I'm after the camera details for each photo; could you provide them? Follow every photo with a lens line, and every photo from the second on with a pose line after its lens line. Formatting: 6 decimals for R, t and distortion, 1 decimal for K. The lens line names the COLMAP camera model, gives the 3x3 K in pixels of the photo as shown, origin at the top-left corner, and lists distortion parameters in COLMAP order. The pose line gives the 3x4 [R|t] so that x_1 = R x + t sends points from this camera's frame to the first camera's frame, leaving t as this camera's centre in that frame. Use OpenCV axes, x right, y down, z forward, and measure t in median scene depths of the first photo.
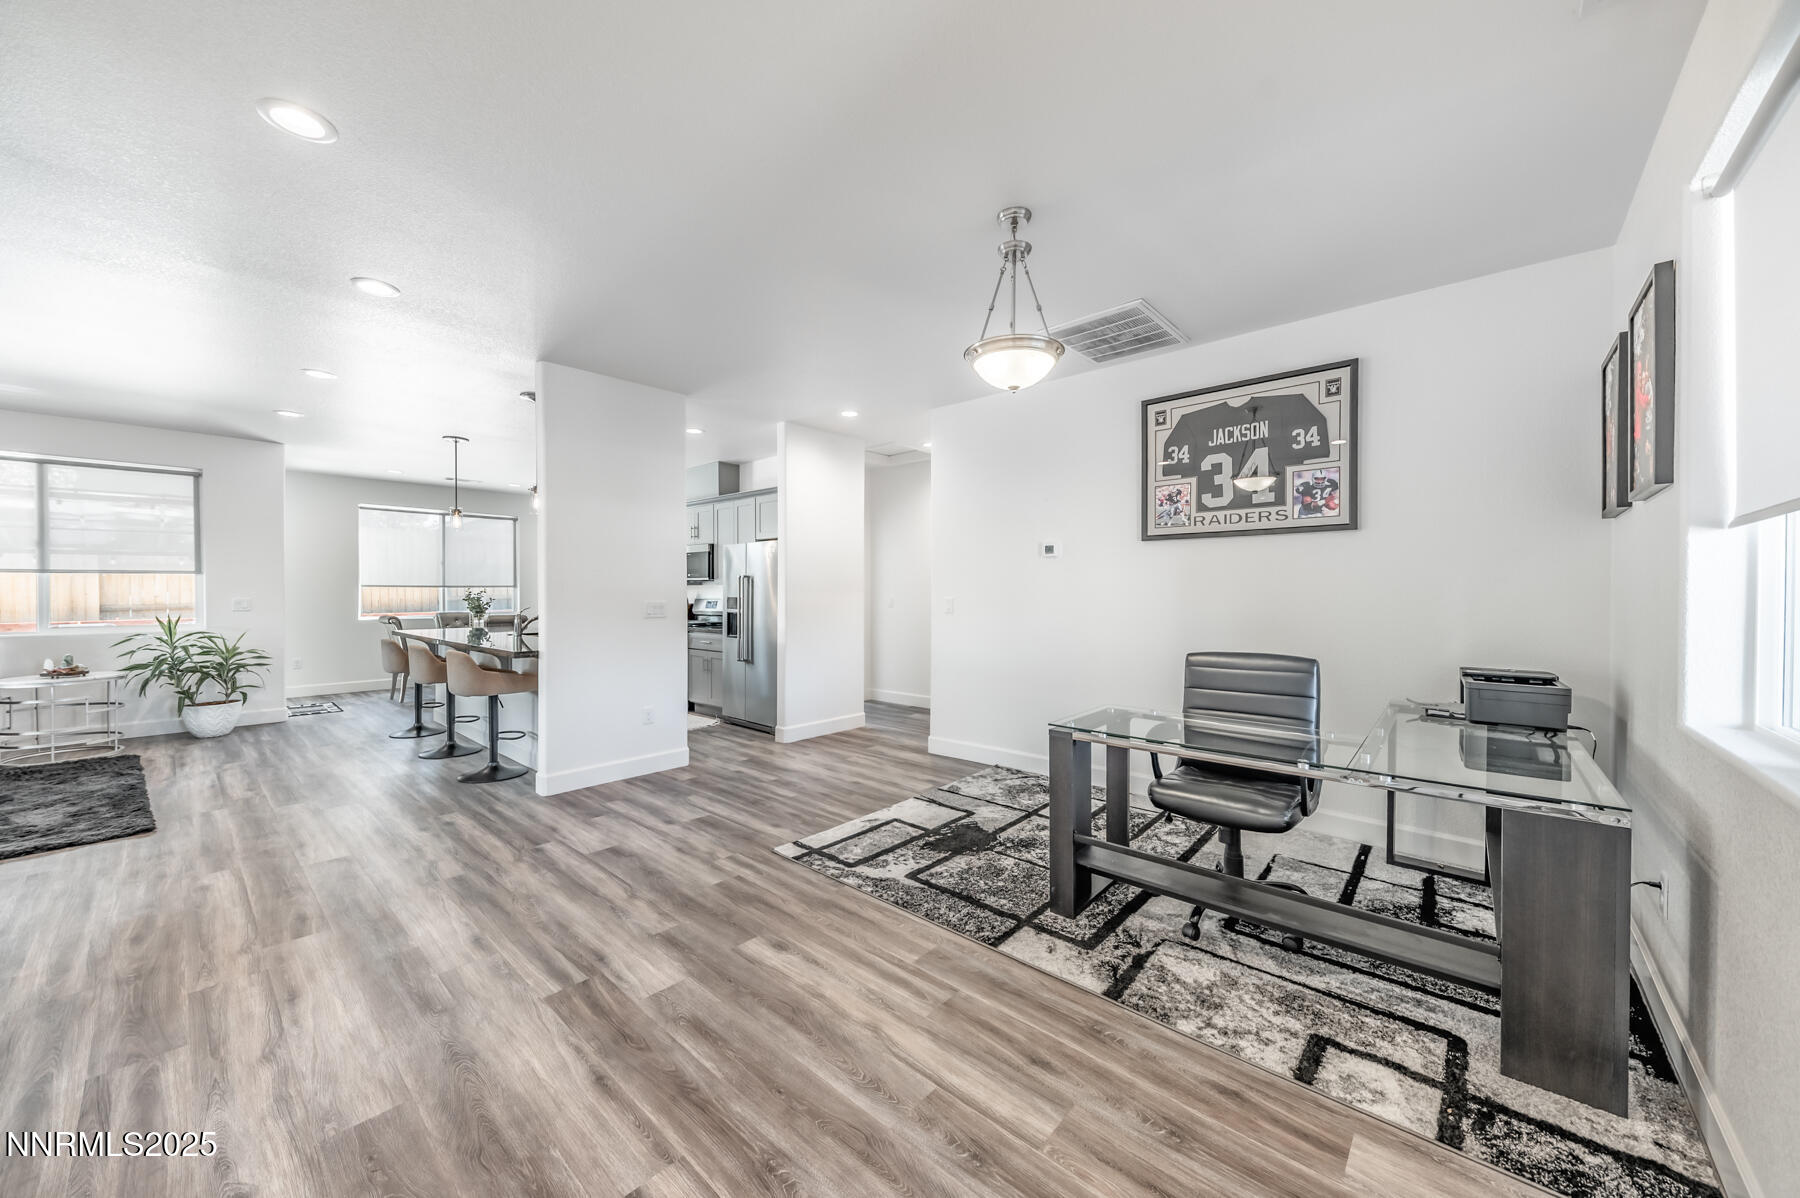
lens RADIAL K [[637.2, 0, 900.0], [0, 637.2, 599.0], [0, 0, 1]] dist [0.042323, 0.000027]
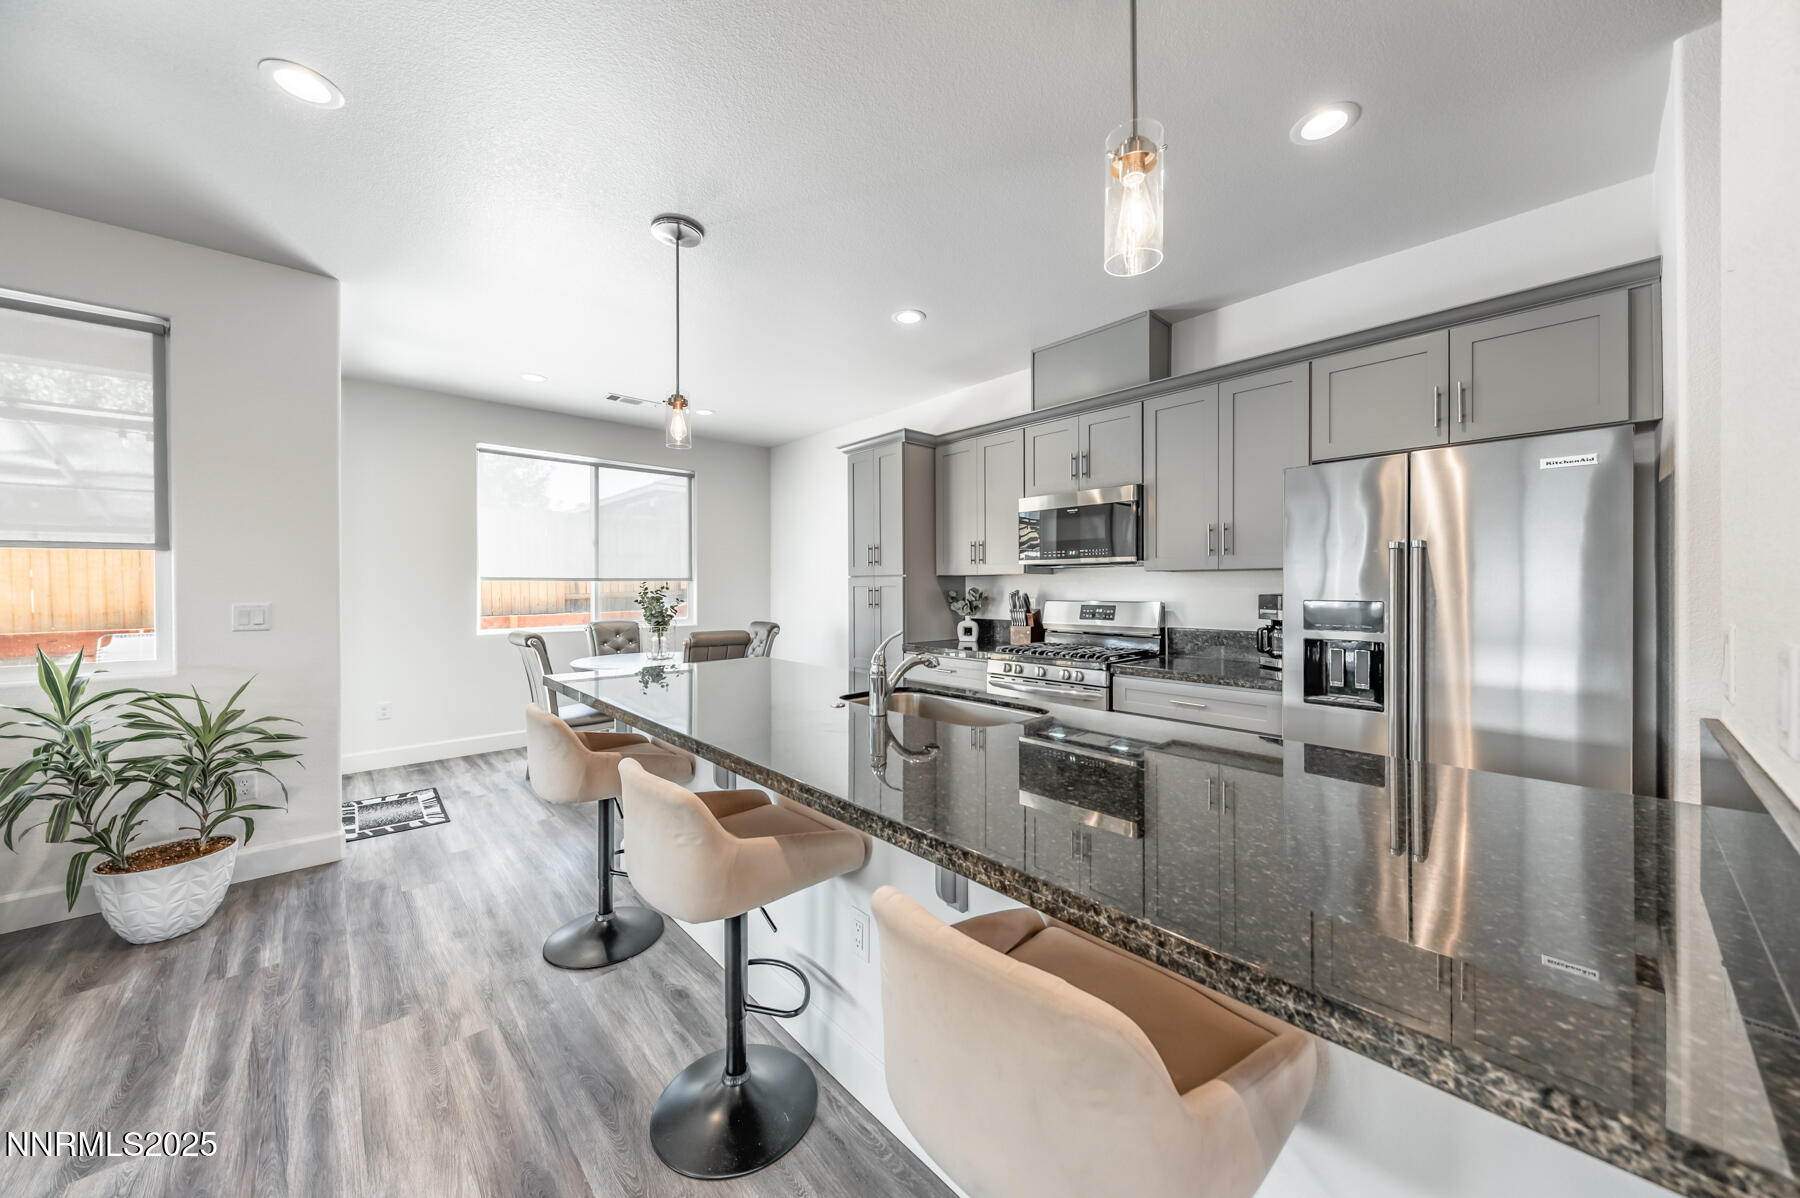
lens RADIAL K [[627.6, 0, 897.1], [0, 627.6, 592.0], [0, 0, 1]] dist [0.000062, -0.000025]
pose [[0.994017, -0.001277, -0.109222, -0.508874], [0.000948, 0.999995, -0.003061, -0.007213], [0.109225, 0.002939, 0.994013, 0.630671]]
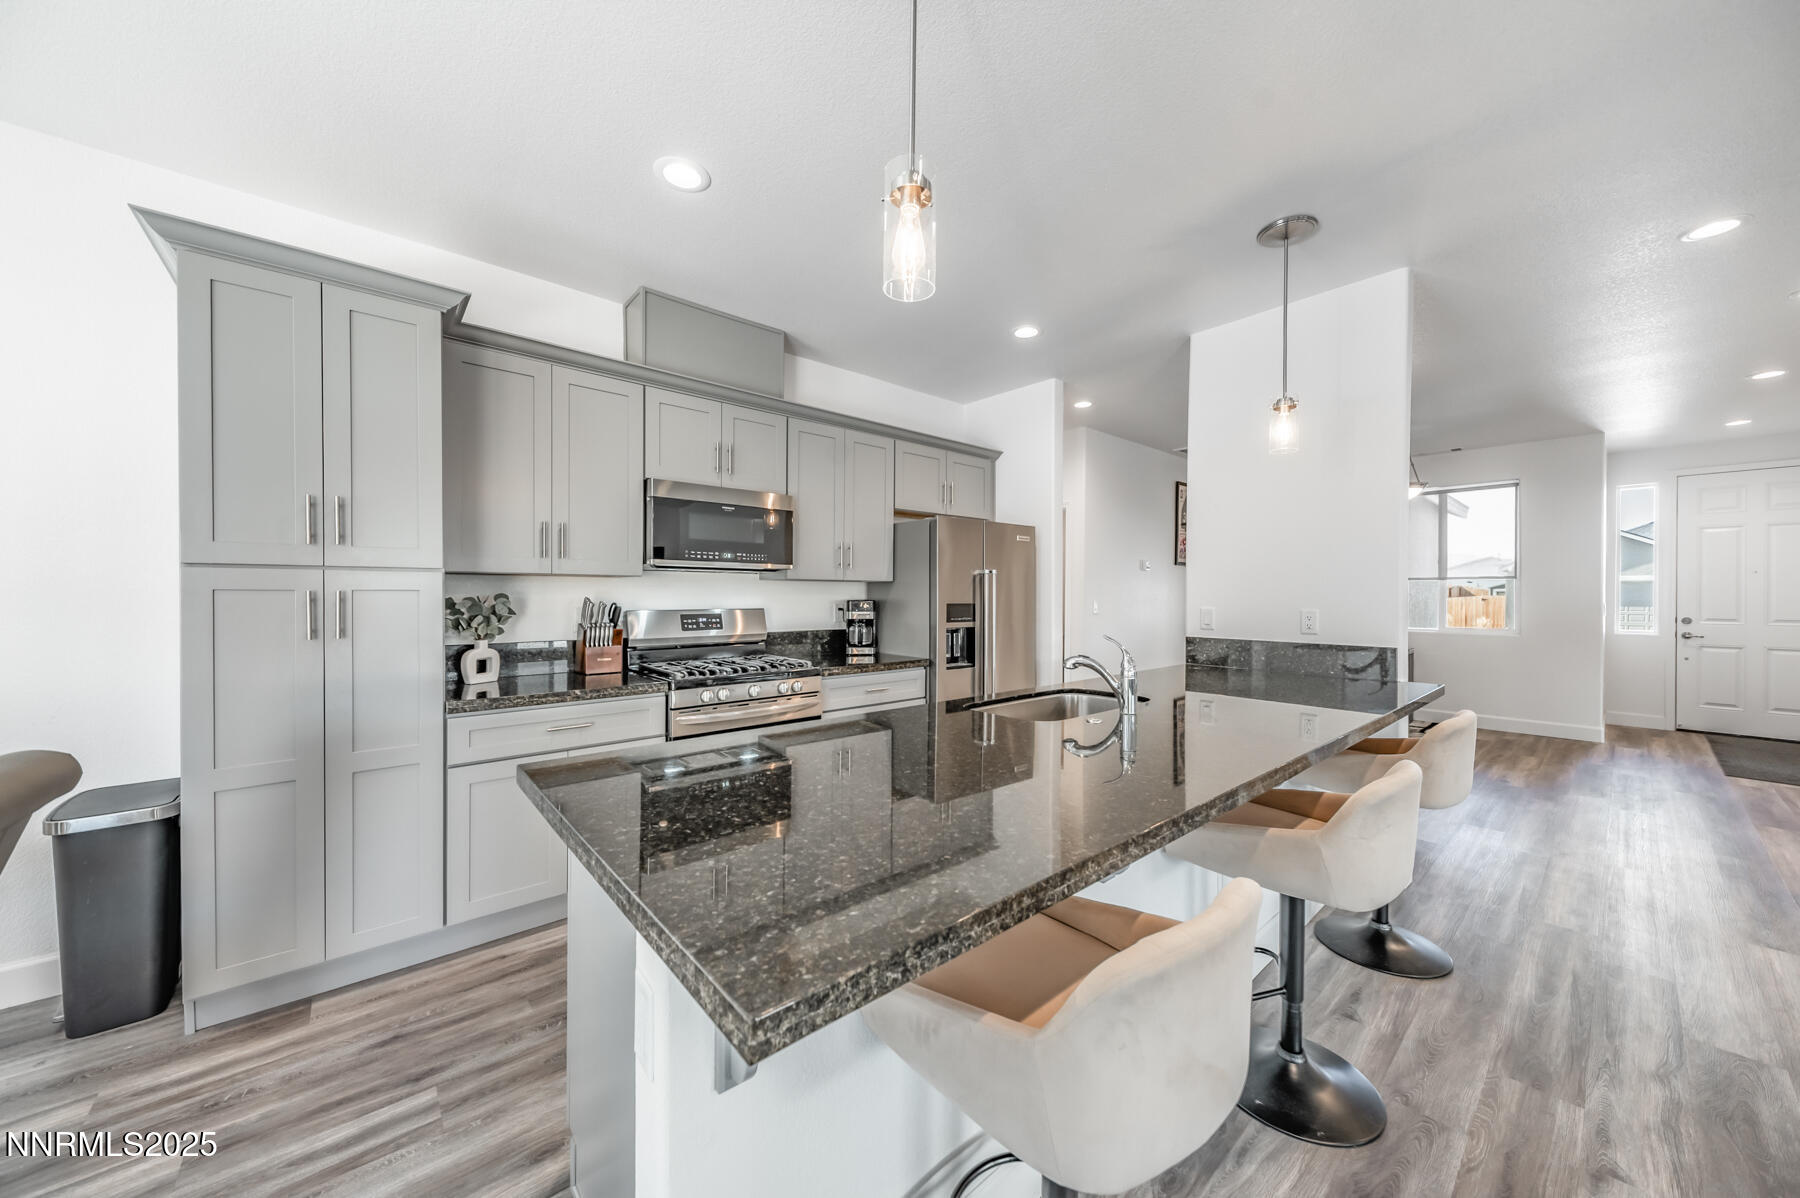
lens RADIAL K [[610.3, 0, 900.0], [0, 610.3, 599.0], [0, 0, 1]] dist [0.000167, 0.000001]
pose [[0.144480, -0.010256, 0.989455, -0.881445], [0.008115, 0.999925, 0.009179, -0.012344], [-0.989474, 0.006703, 0.144552, 1.006276]]
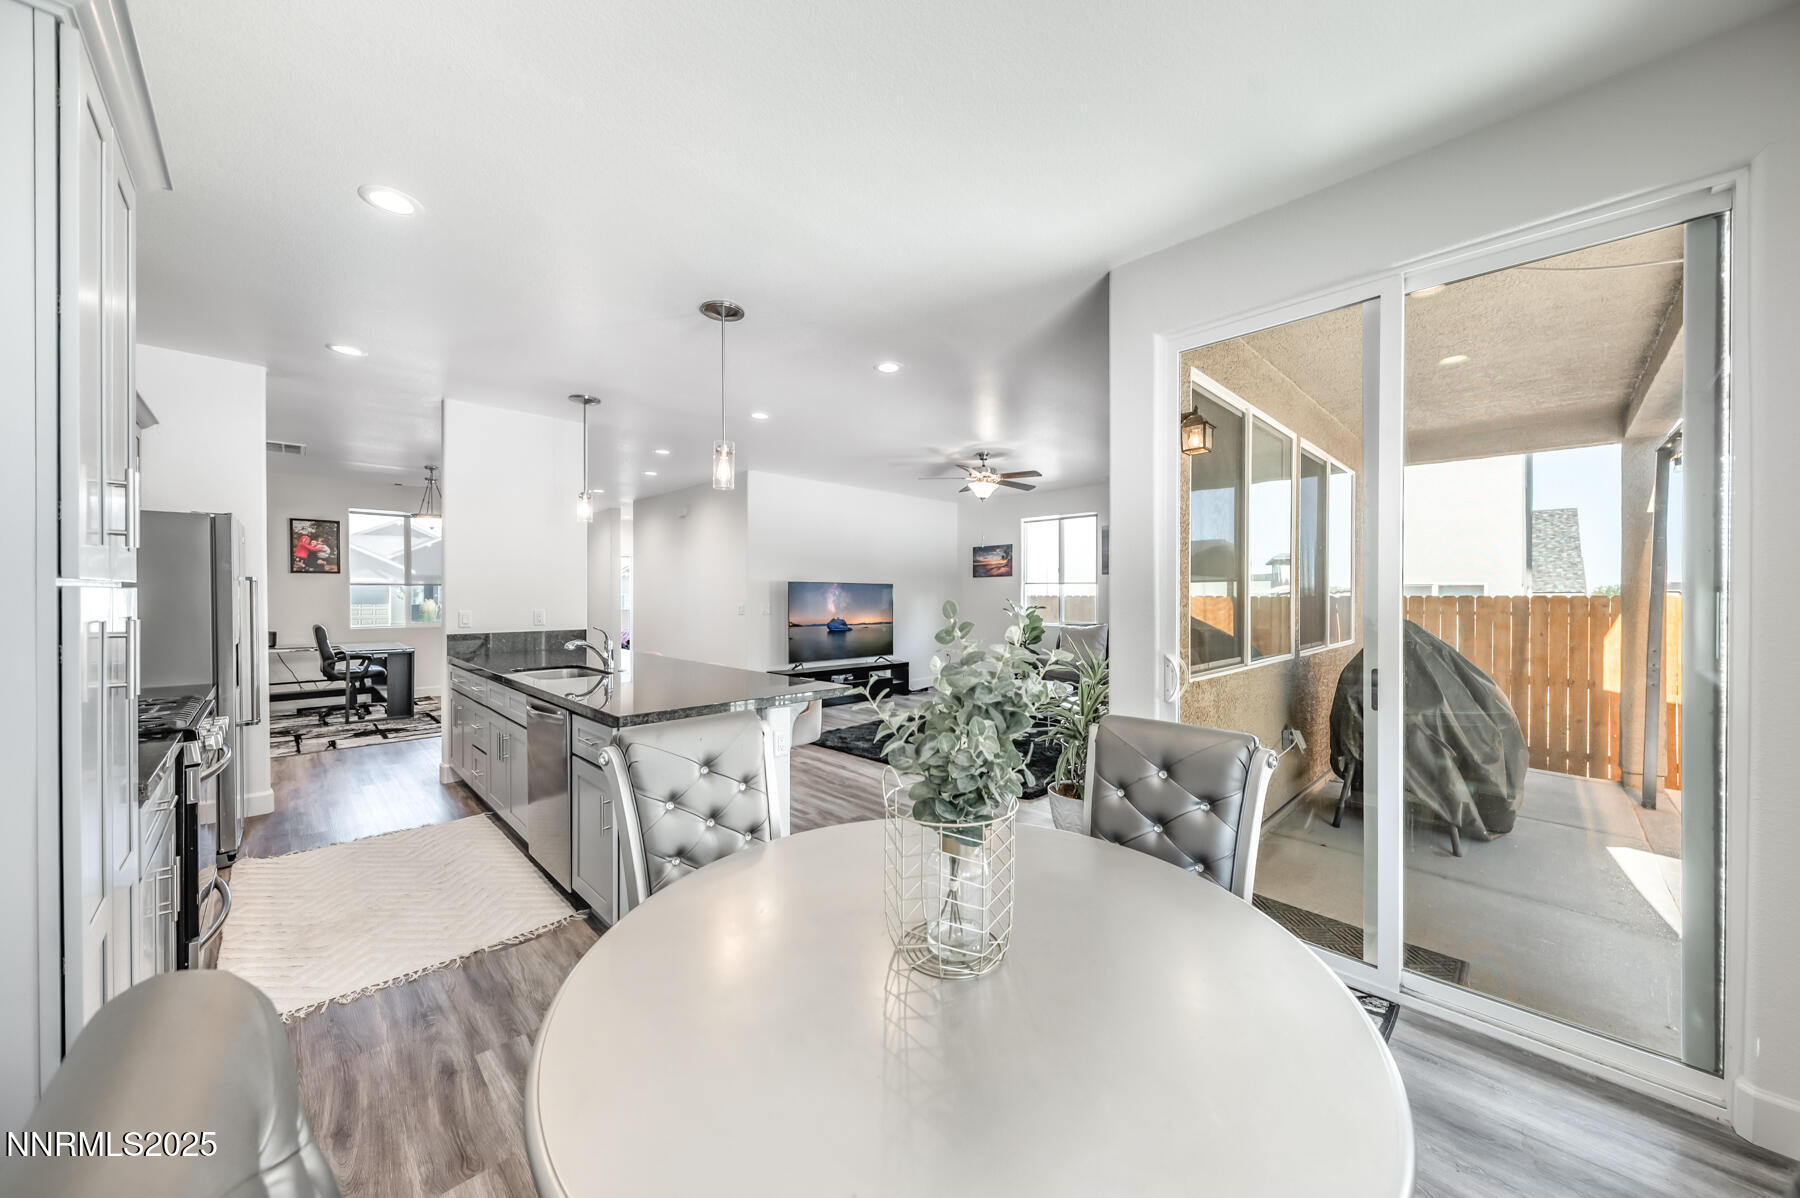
lens RADIAL K [[616.8, 0, 900.0], [0, 616.8, 599.0], [0, 0, 1]] dist [-0.015914, -0.000026]
pose [[-0.998049, 0.000332, 0.062430, -0.872564], [0.001426, 0.999846, 0.017486, -0.024221], [-0.062414, 0.017541, -0.997896, 1.513508]]
